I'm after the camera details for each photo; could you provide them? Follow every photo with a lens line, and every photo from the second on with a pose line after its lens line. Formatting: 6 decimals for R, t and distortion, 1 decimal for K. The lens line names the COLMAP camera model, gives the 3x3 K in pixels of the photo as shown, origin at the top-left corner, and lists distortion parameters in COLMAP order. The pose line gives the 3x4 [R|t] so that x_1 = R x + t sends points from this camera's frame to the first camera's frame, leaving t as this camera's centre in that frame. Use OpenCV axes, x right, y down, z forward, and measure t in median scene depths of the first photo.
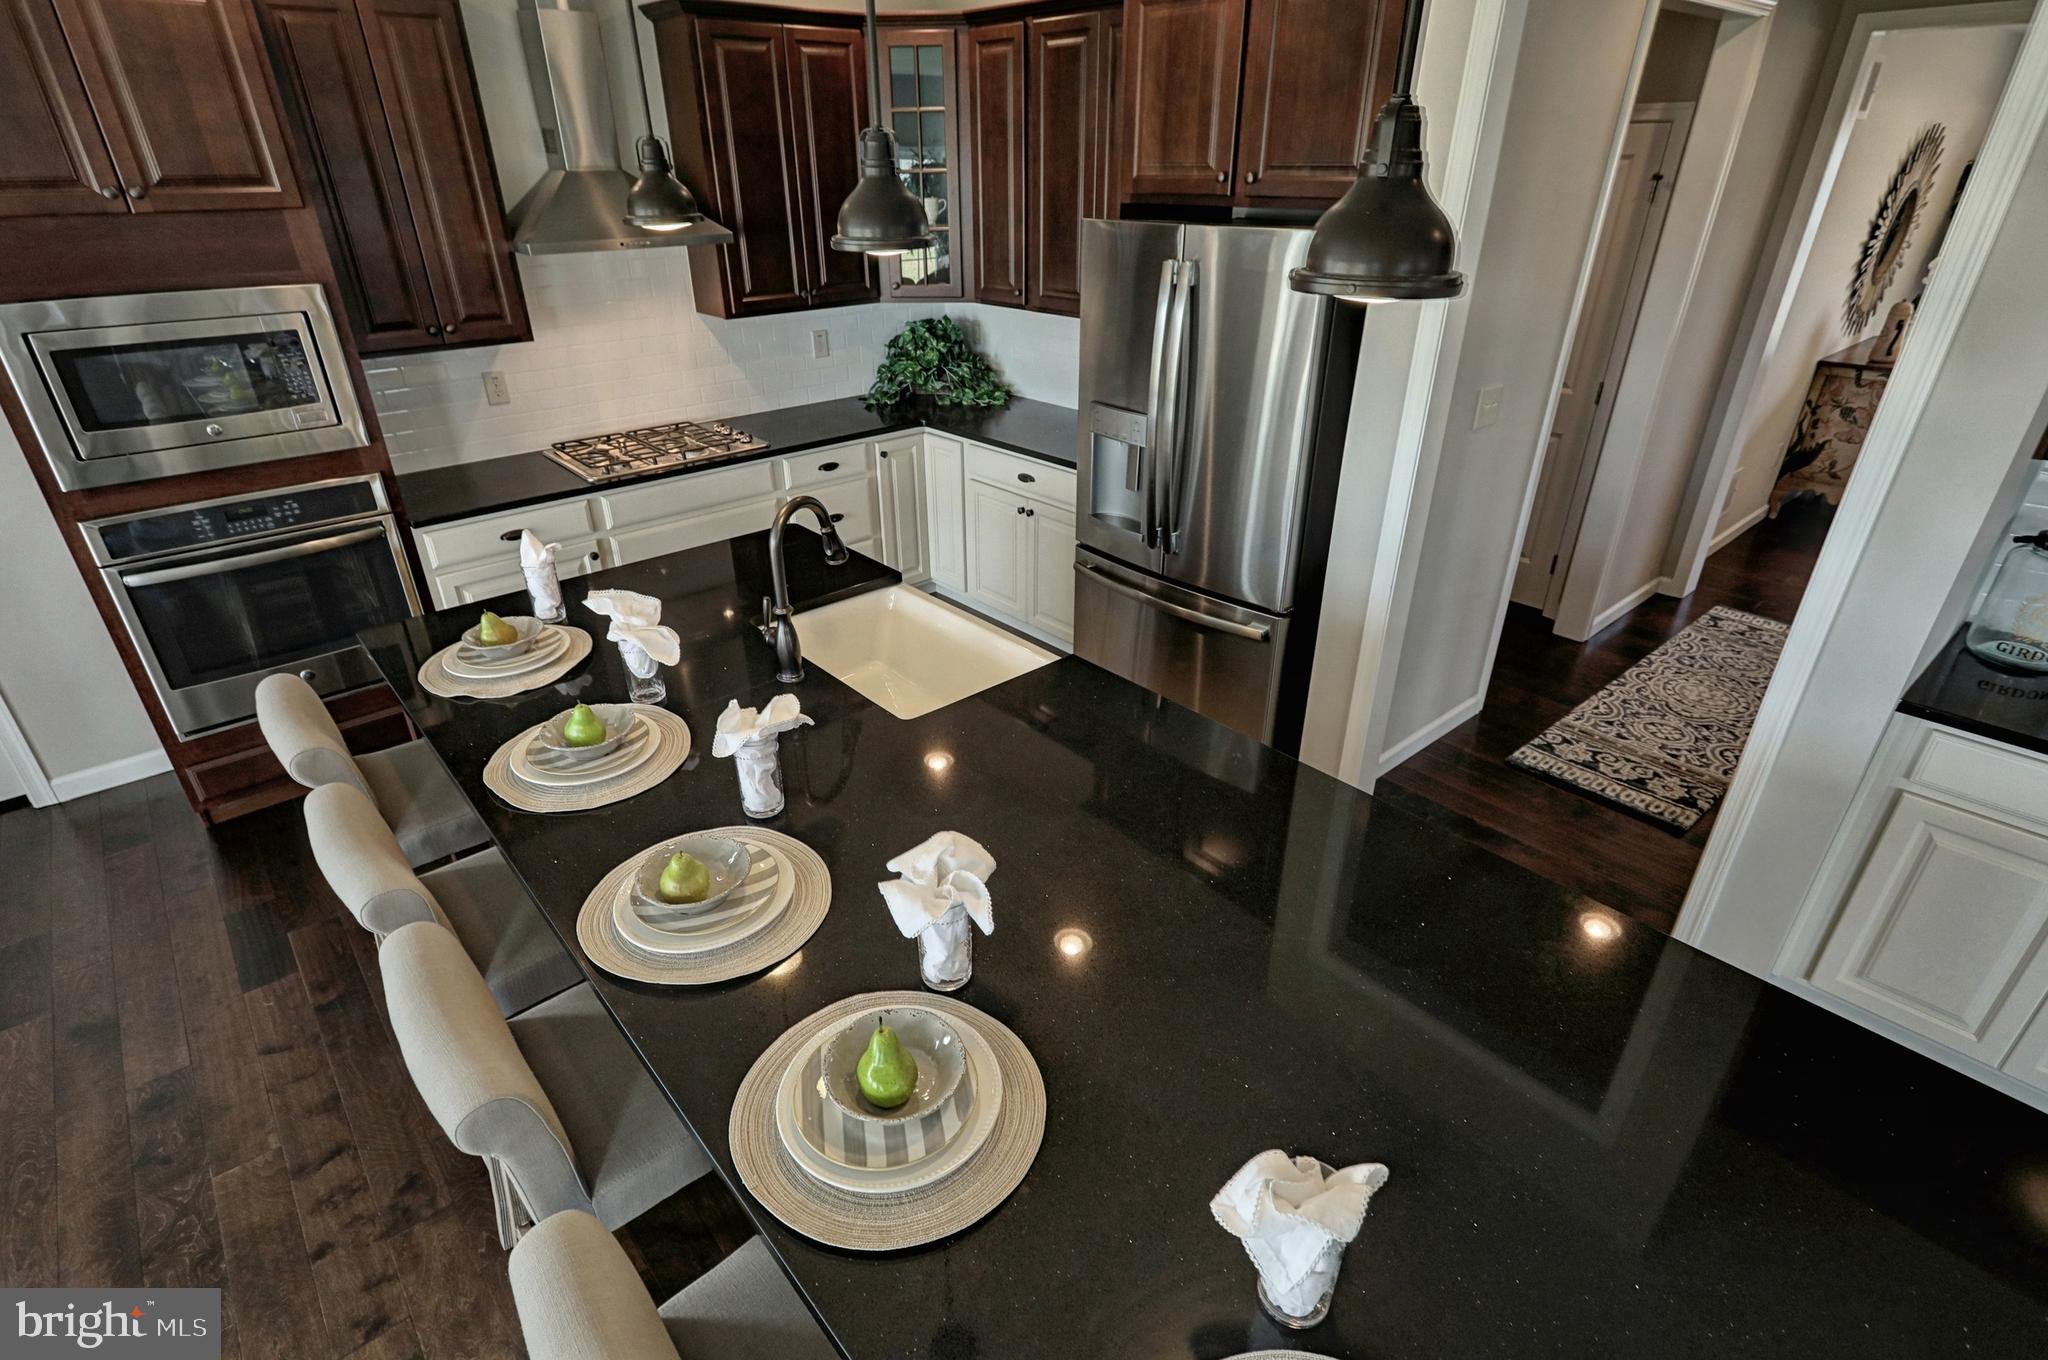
lens RADIAL K [[967.9, 0, 1005.9], [0, 967.9, 681.6], [0, 0, 1]] dist [-0.002918, 0.001449]
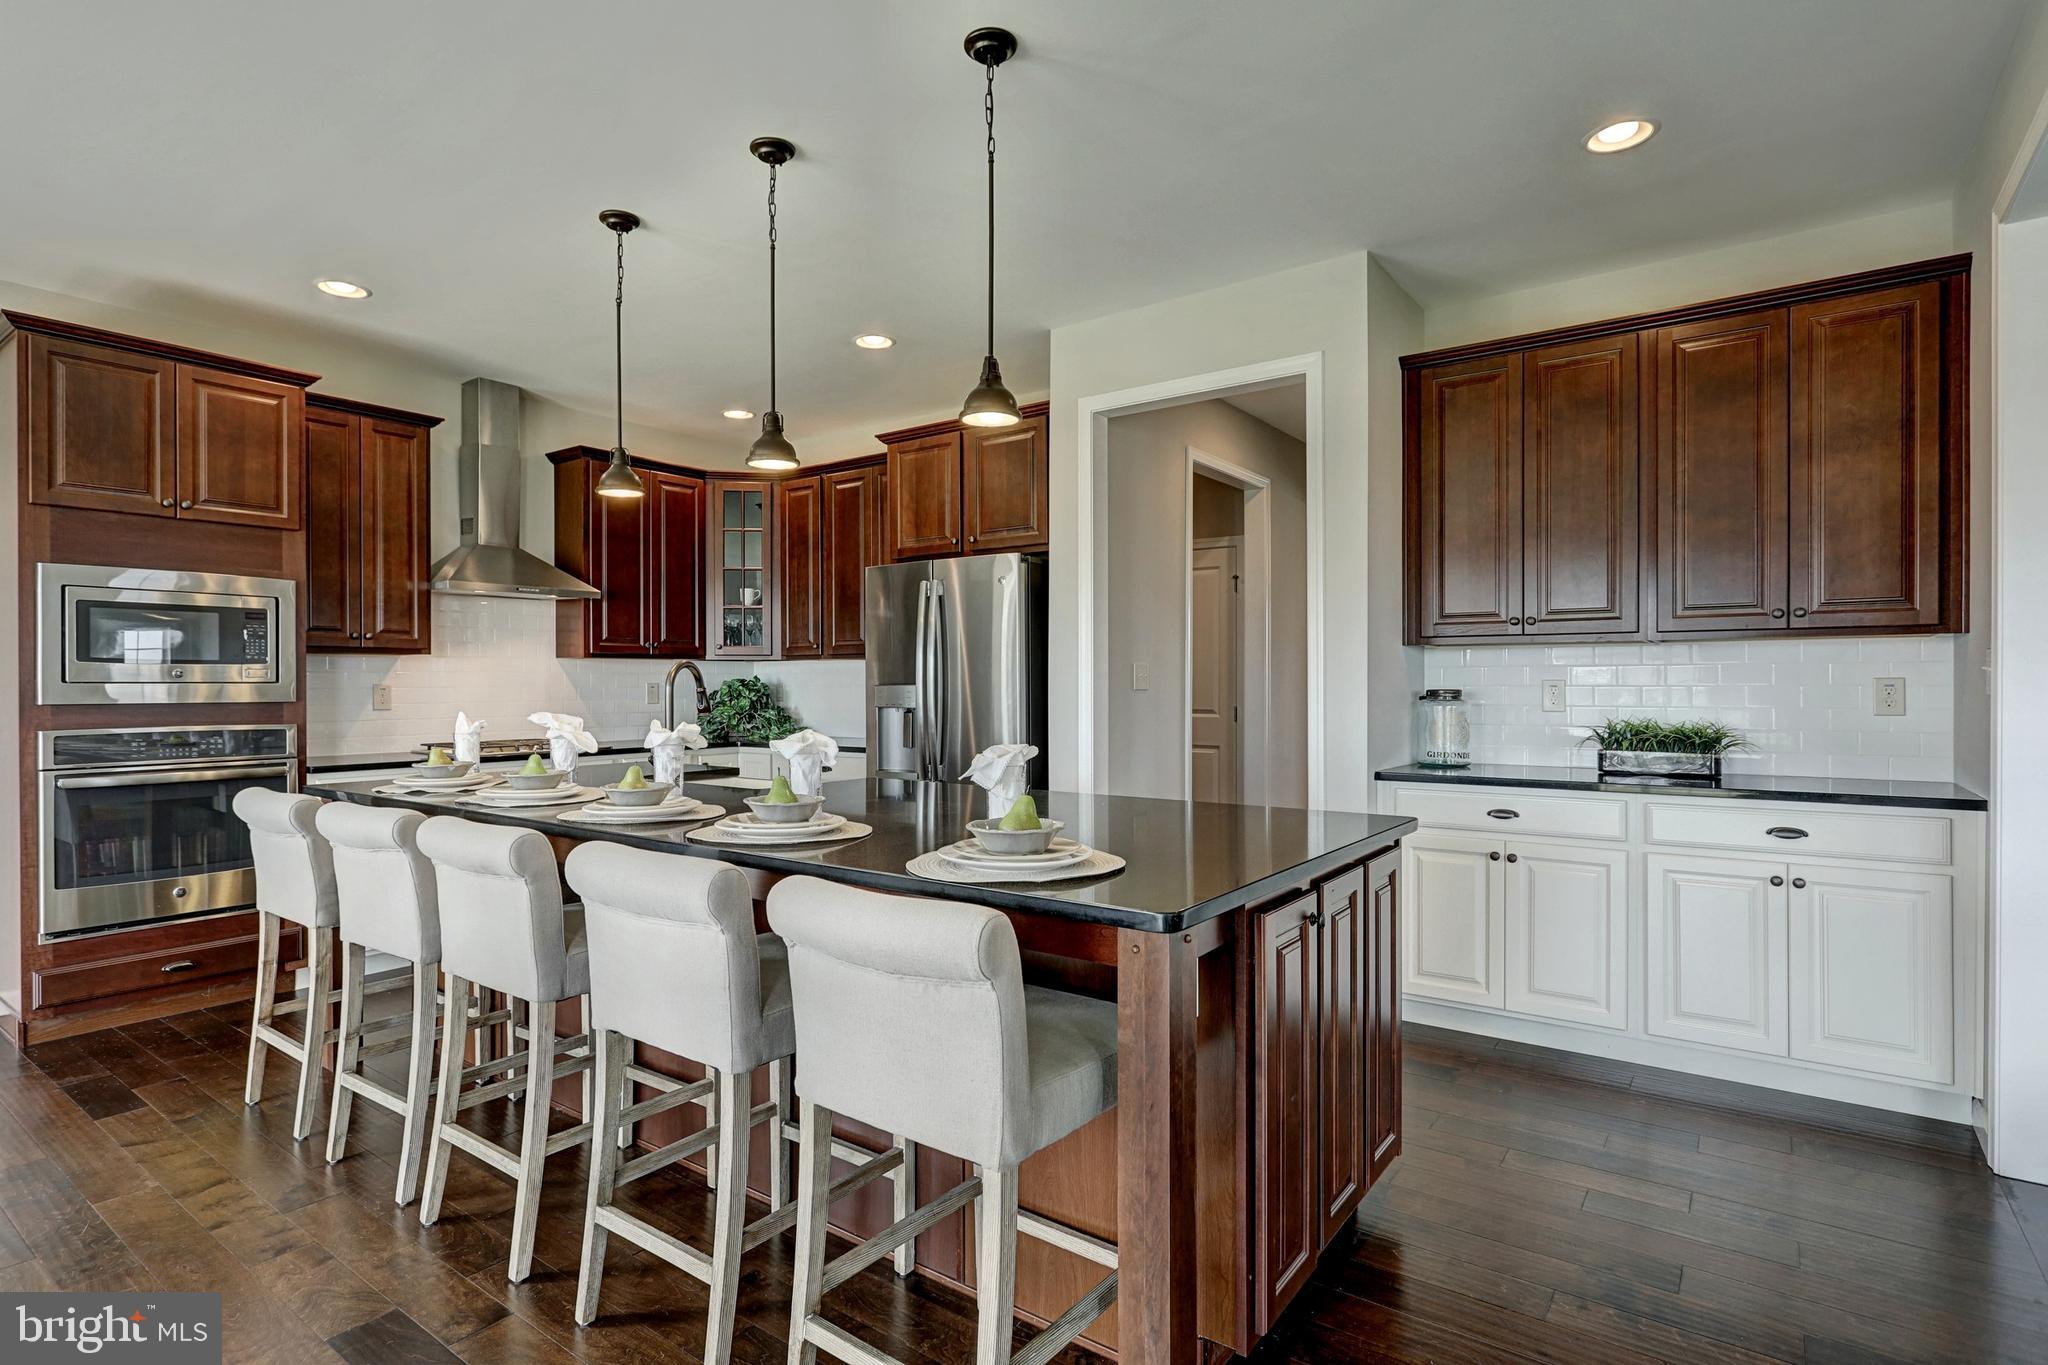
lens RADIAL K [[1021.2, 0, 1024.9], [0, 1021.2, 689.0], [0, 0, 1]] dist [-0.027035, 0.009129]
pose [[0.972745, 0.002407, 0.231866, -0.042190], [0.107361, 0.881633, -0.459562, 0.400517], [-0.205527, 0.471930, 0.857345, -0.284707]]
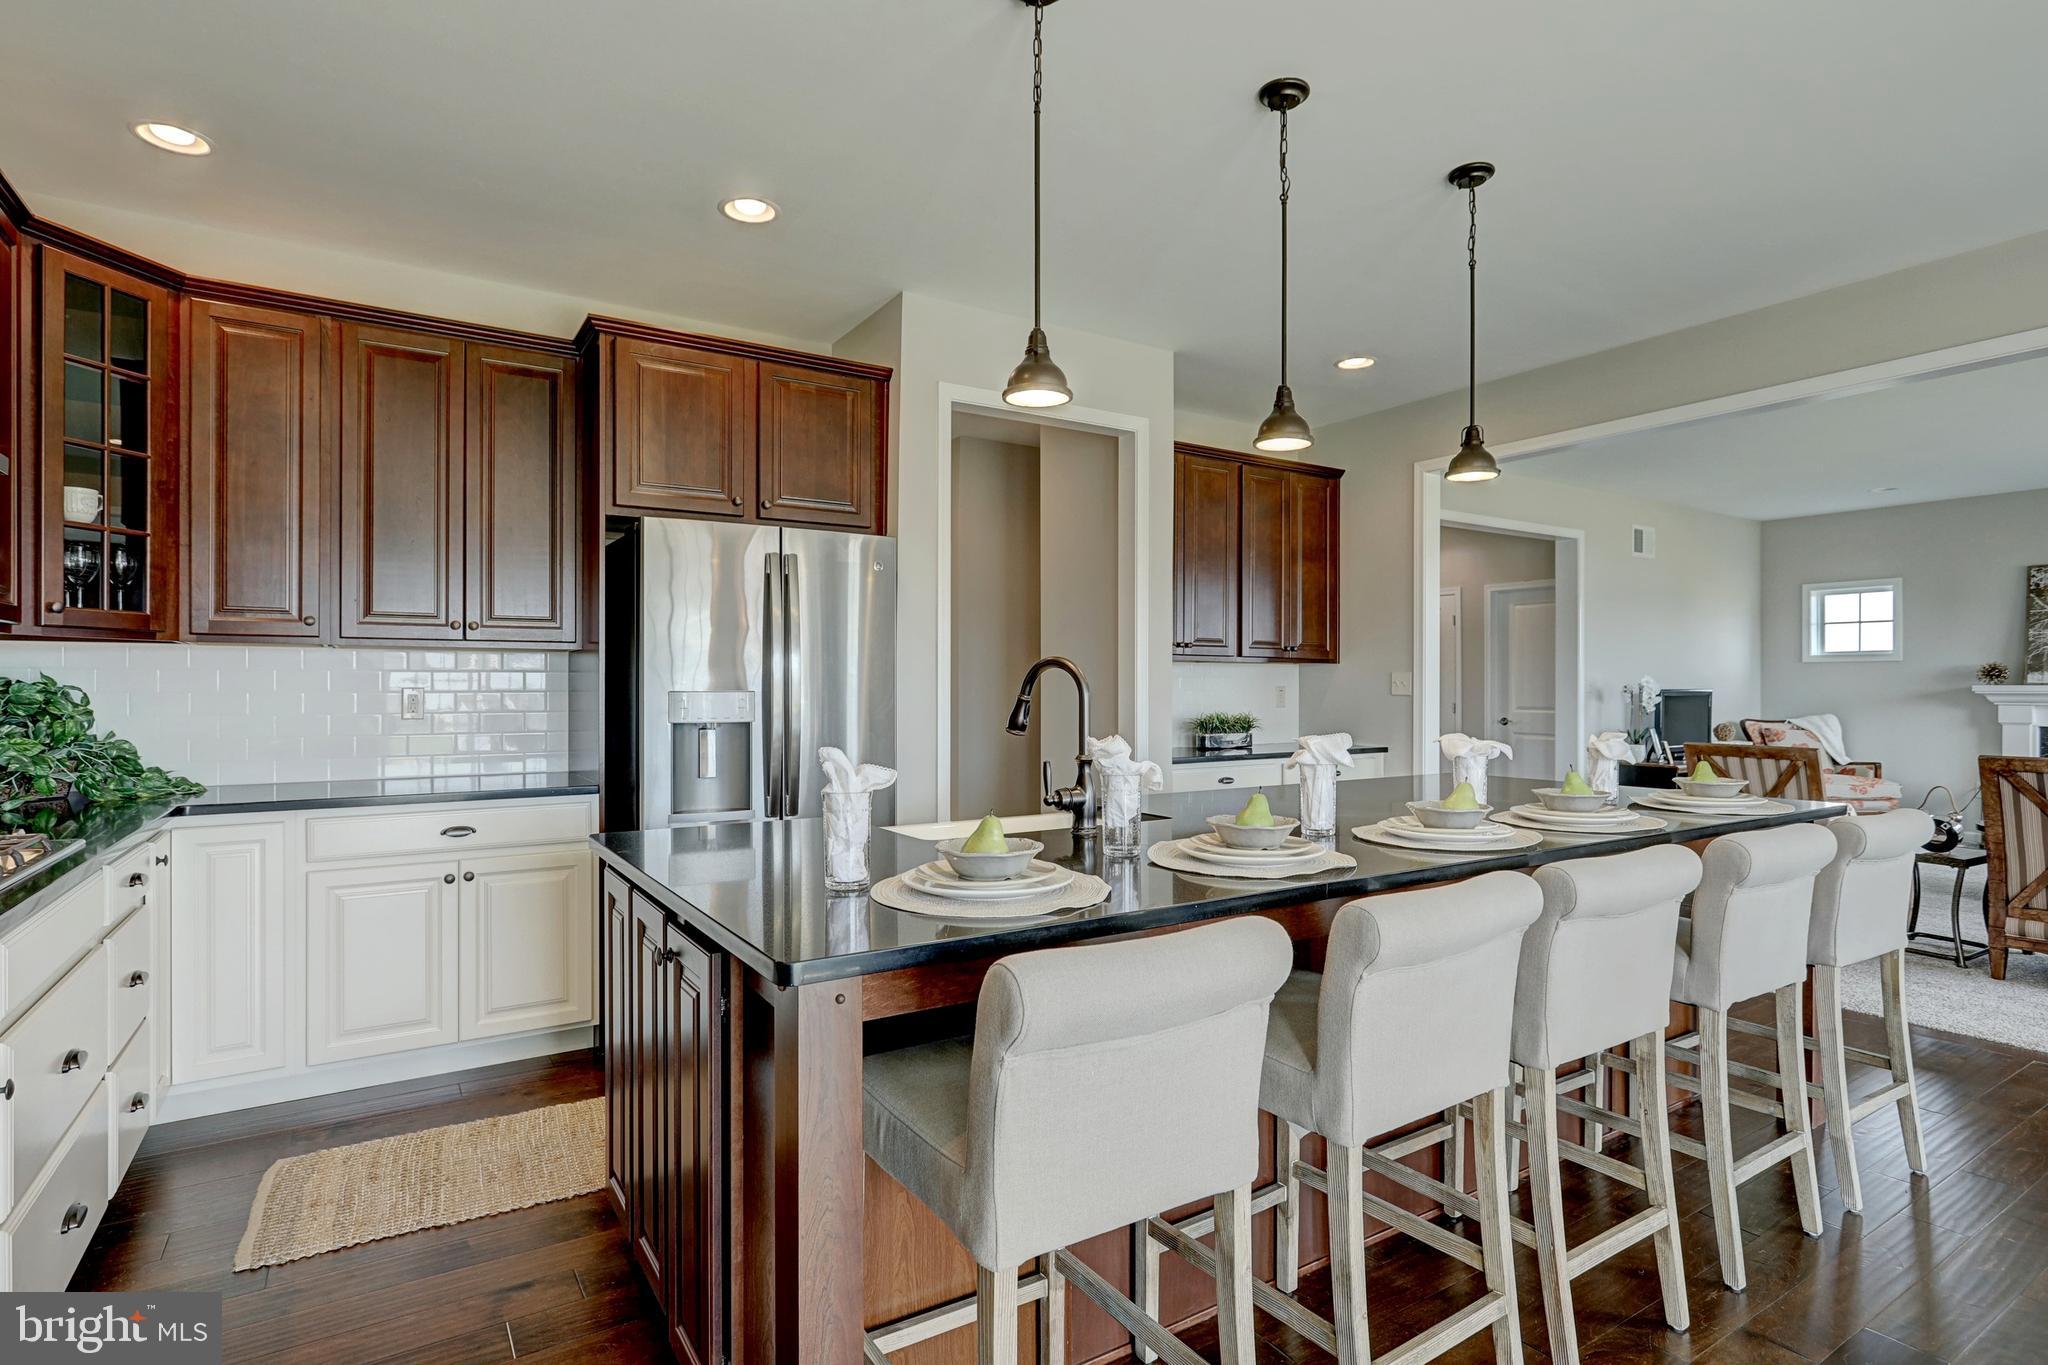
lens RADIAL K [[1021.2, 0, 1037.7], [0, 1021.2, 686.6], [0, 0, 1]] dist [-0.027035, 0.009129]
pose [[0.124726, 0.009910, 0.992142, -0.837269], [0.473825, 0.877964, -0.068336, -0.051415], [-0.871742, 0.478625, 0.104809, 0.566095]]
